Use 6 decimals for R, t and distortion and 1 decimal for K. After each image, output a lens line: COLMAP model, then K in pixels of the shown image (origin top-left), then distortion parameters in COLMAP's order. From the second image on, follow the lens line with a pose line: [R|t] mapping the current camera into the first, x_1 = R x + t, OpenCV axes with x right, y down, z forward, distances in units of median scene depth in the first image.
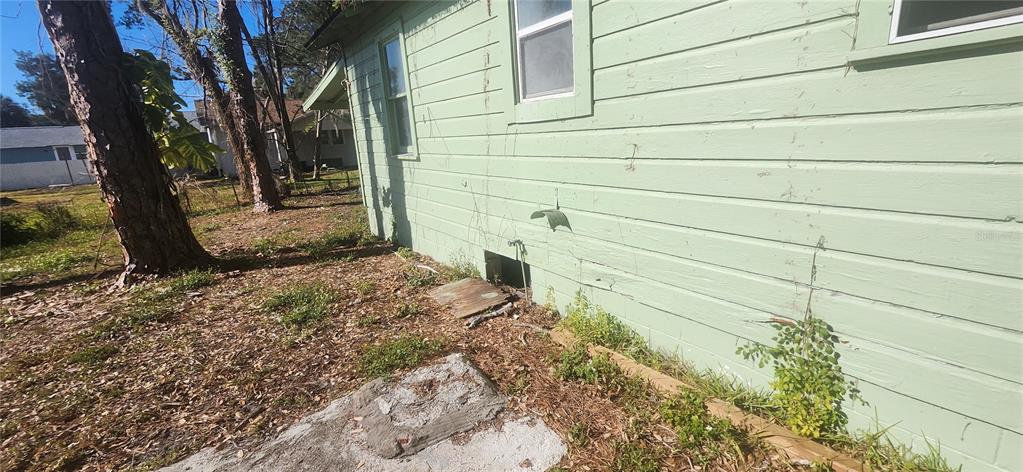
lens RADIAL K [[413.6, 0, 522.7], [0, 413.6, 233.7], [0, 0, 1]] dist [0.000023, 0.000427]
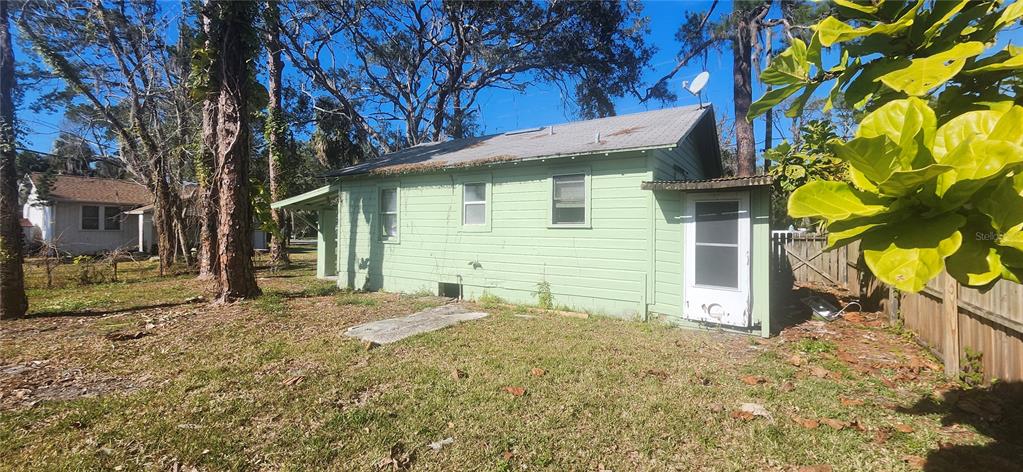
lens RADIAL K [[413.6, 0, 522.7], [0, 413.6, 233.7], [0, 0, 1]] dist [0.000023, 0.000427]
pose [[0.931745, 0.068230, 0.356645, -0.566496], [0.019303, 0.971492, -0.236286, 0.375046], [-0.362599, 0.227043, 0.903866, -1.517072]]
